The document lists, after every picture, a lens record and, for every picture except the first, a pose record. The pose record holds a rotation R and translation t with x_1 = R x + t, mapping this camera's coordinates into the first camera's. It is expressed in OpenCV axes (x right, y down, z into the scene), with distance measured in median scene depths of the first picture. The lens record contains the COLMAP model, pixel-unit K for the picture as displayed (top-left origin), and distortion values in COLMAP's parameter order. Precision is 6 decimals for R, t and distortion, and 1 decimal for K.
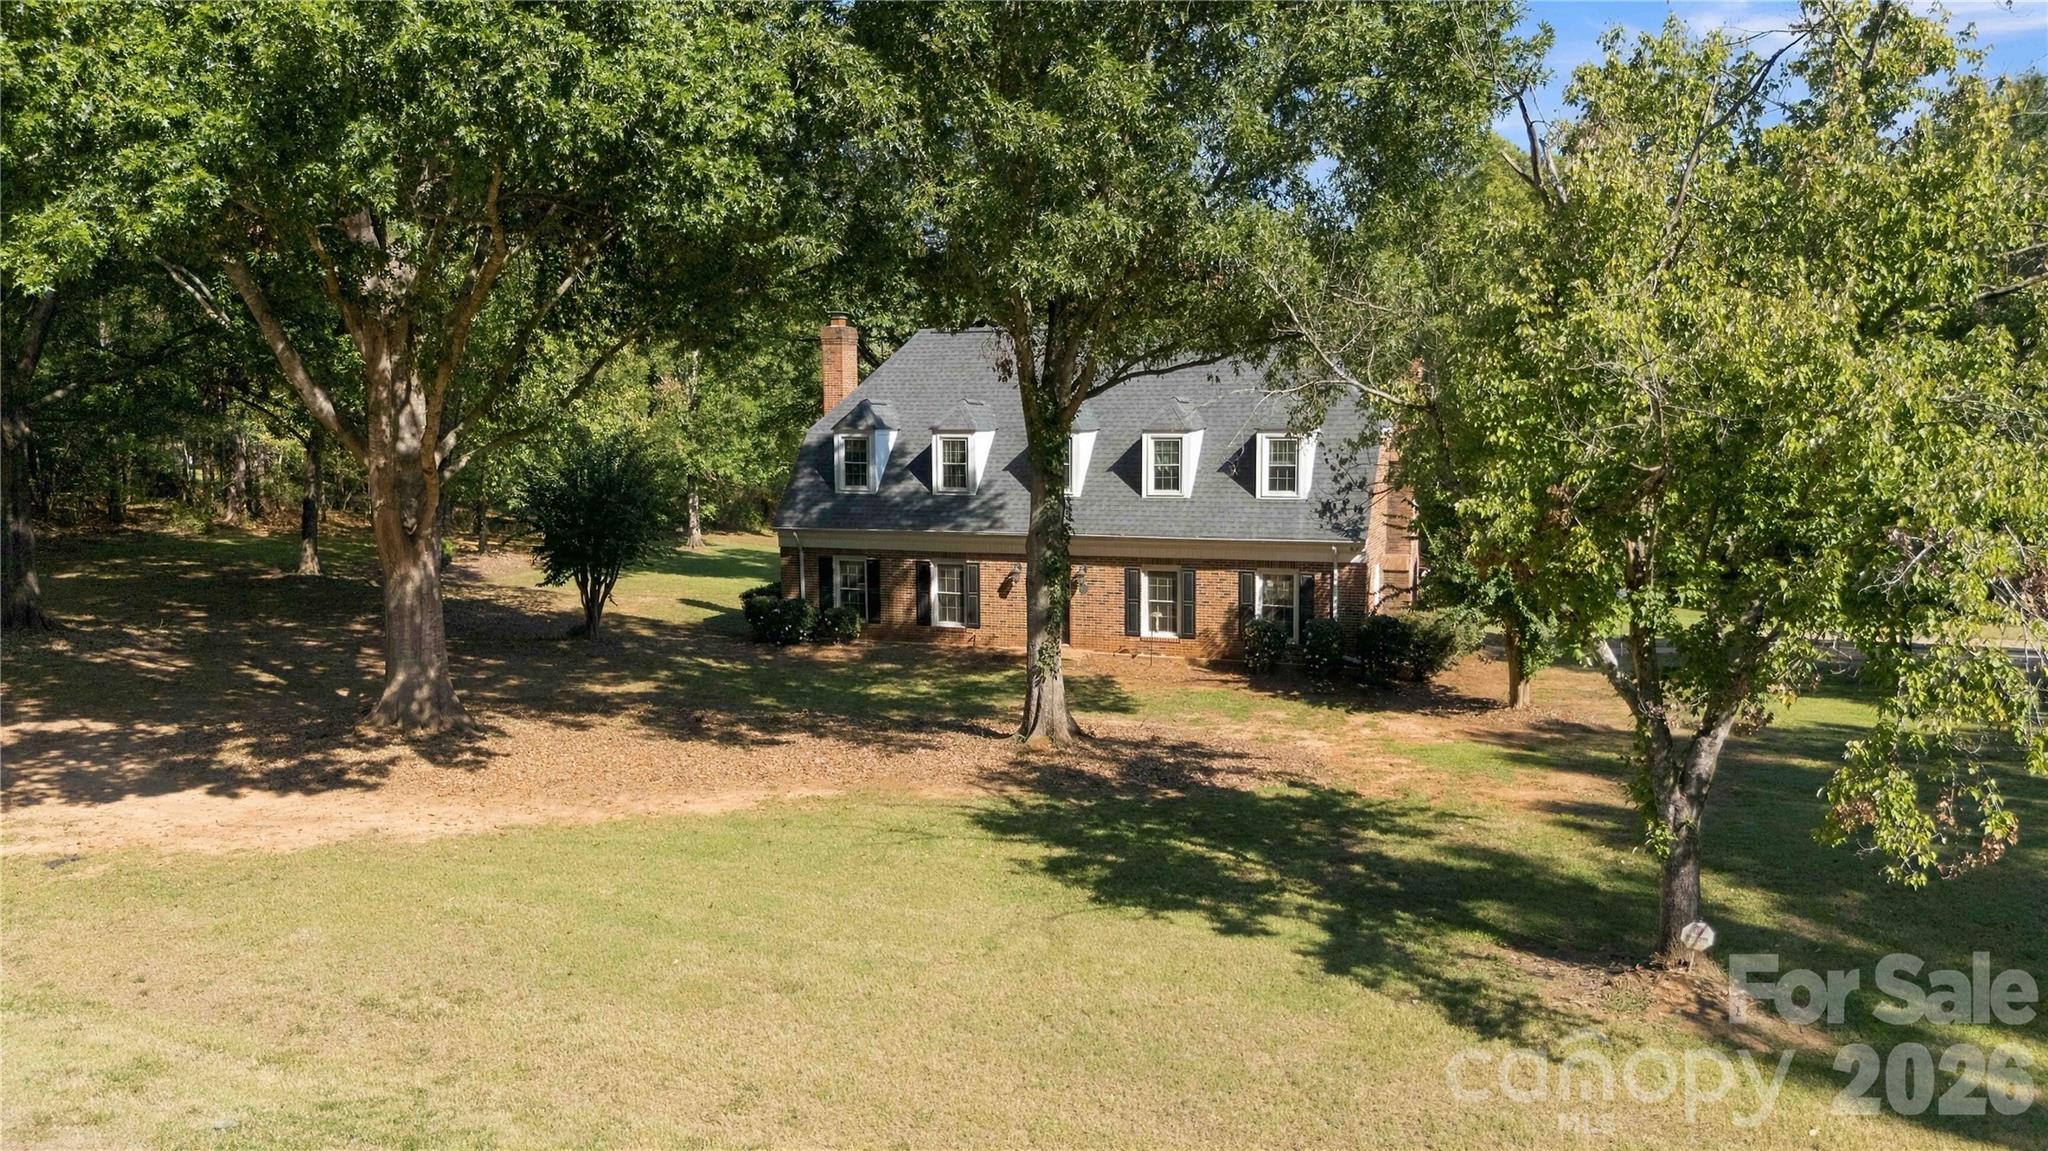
lens RADIAL K [[1474.5, 0, 1024.0], [0, 1474.5, 575.5], [0, 0, 1]] dist [0.095809, -0.120138]
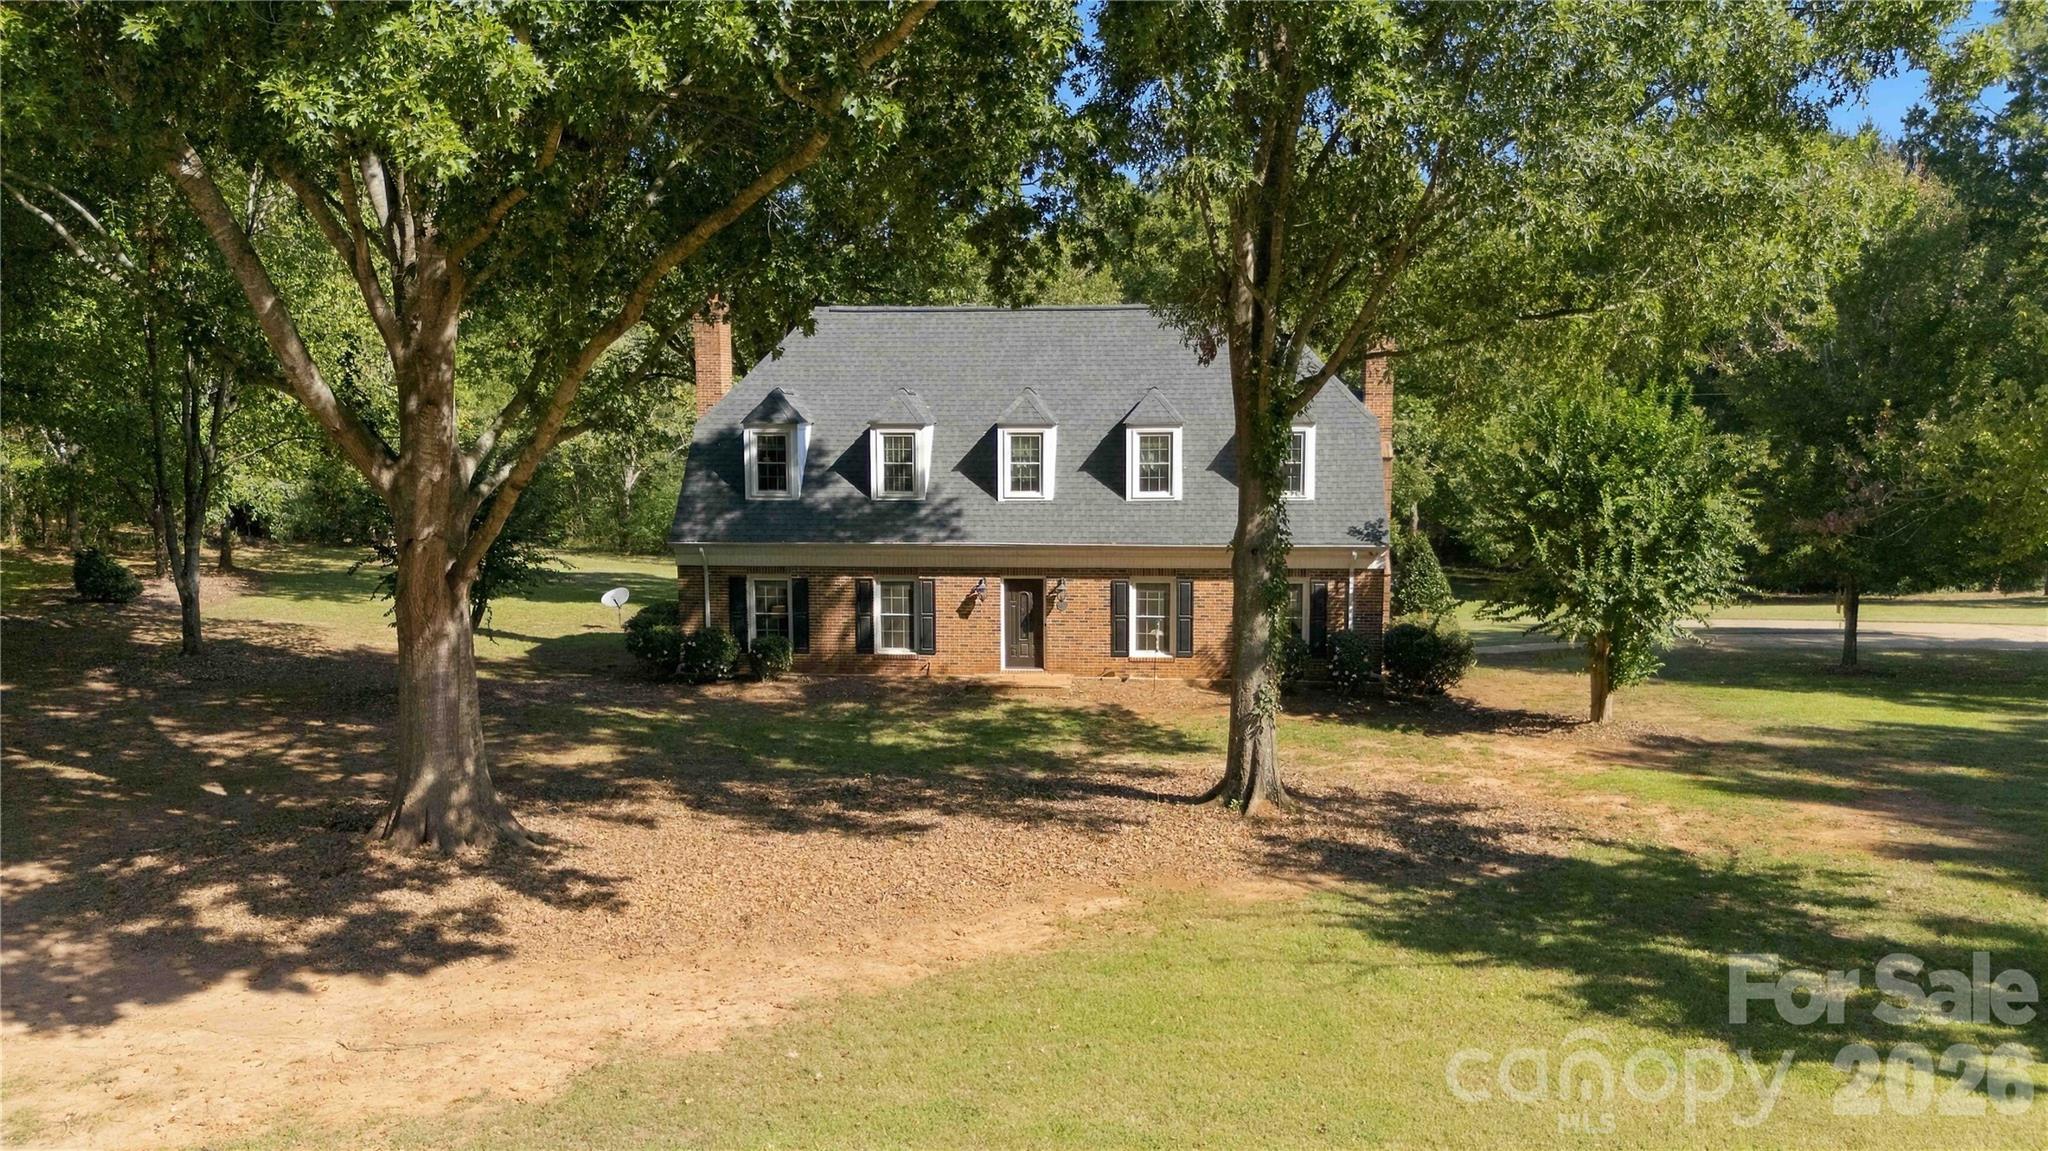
lens RADIAL K [[1474.5, 0, 1024.0], [0, 1474.5, 575.5], [0, 0, 1]] dist [0.095809, -0.120138]
pose [[0.965398, -0.026887, 0.259390, -0.213912], [0.026137, 0.999638, 0.006342, -0.015383], [-0.259467, 0.000657, 0.965752, 0.161678]]
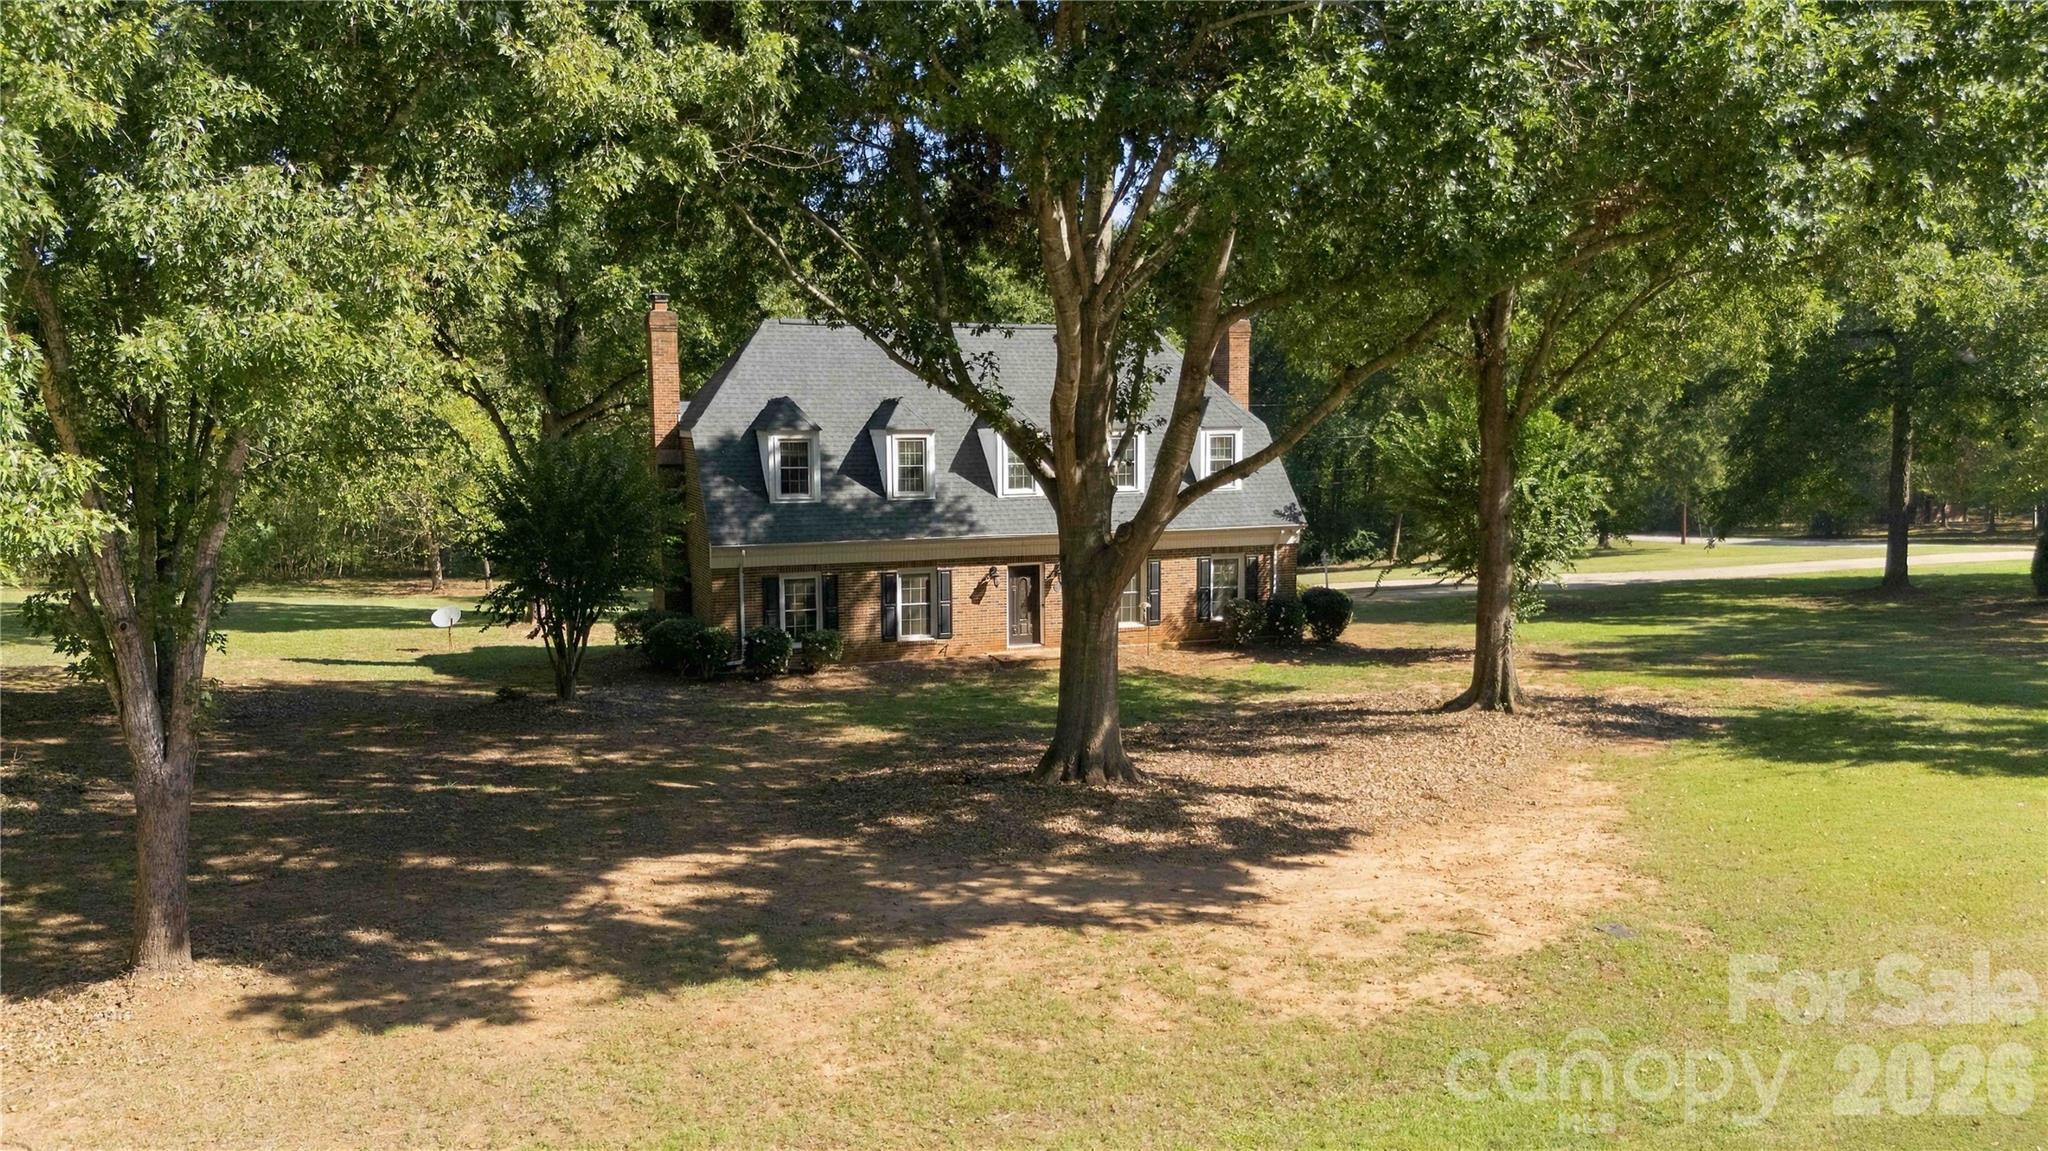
lens RADIAL K [[1473.8, 0, 987.4], [0, 1473.8, 572.3], [0, 0, 1]] dist [0.159393, 0.000049]
pose [[0.753653, -0.067281, 0.653820, -0.670311], [0.074441, 0.997084, 0.016796, -0.022039], [-0.653043, 0.036013, 0.756464, 0.276378]]
